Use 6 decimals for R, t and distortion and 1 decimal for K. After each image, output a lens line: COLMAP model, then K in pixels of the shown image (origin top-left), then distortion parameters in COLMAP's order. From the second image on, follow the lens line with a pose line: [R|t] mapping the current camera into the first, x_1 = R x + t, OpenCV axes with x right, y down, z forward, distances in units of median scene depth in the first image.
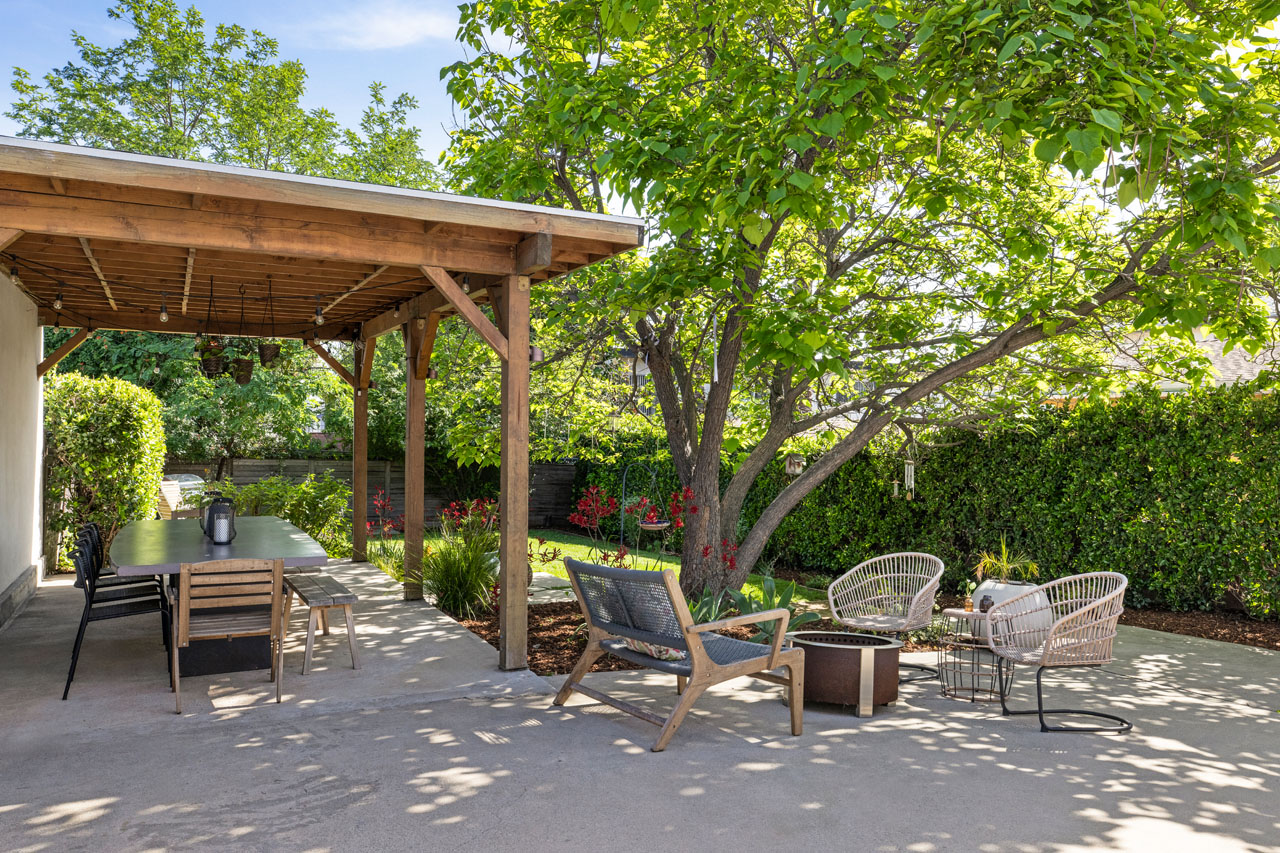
lens RADIAL K [[887.2, 0, 640.8], [0, 887.2, 424.0], [0, 0, 1]] dist [0.003695, 0.000975]
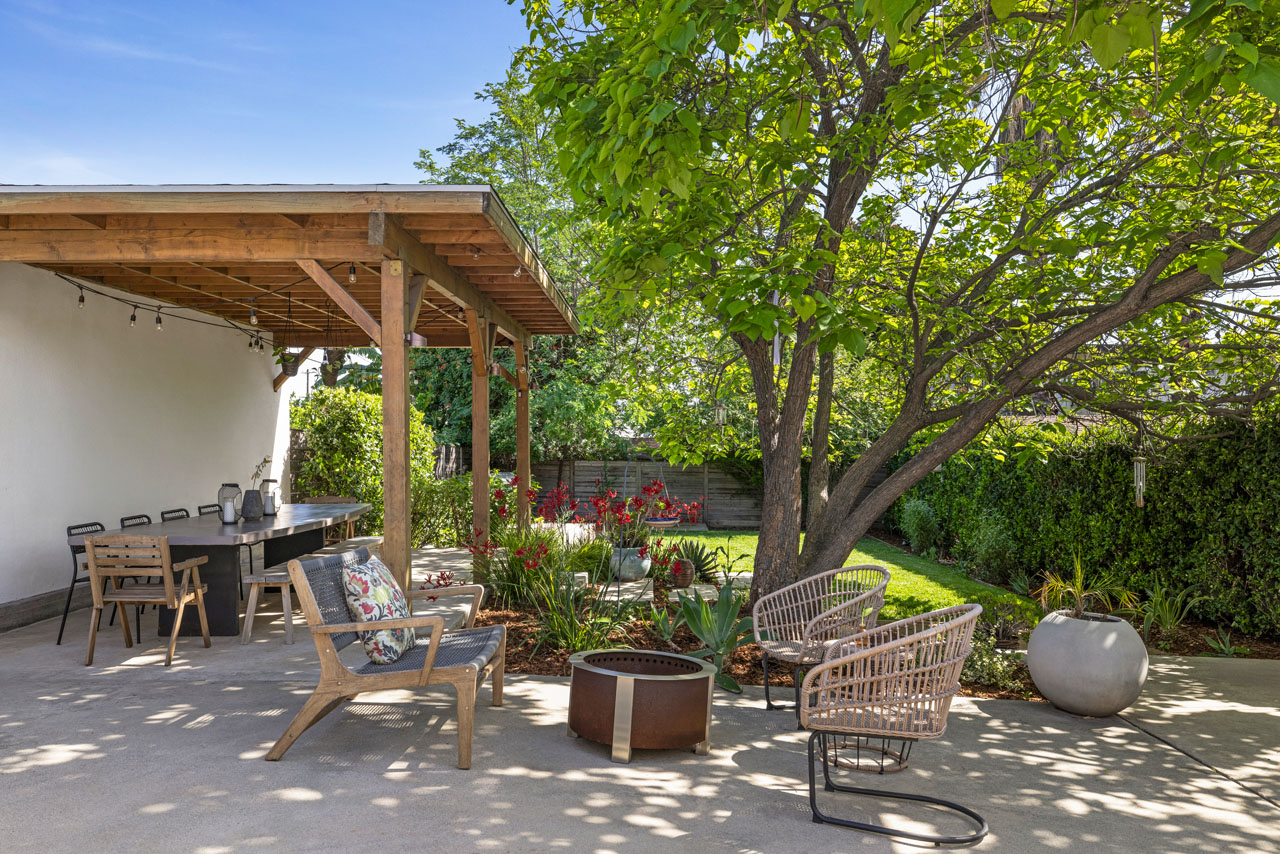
lens RADIAL K [[849.5, 0, 640.1], [0, 849.5, 437.1], [0, 0, 1]] dist [0.001639, 0.001323]
pose [[0.896417, -0.012233, -0.443043, 0.540483], [0.015800, 0.999866, 0.004360, 0.030068], [0.442930, -0.010908, 0.896490, 0.284755]]
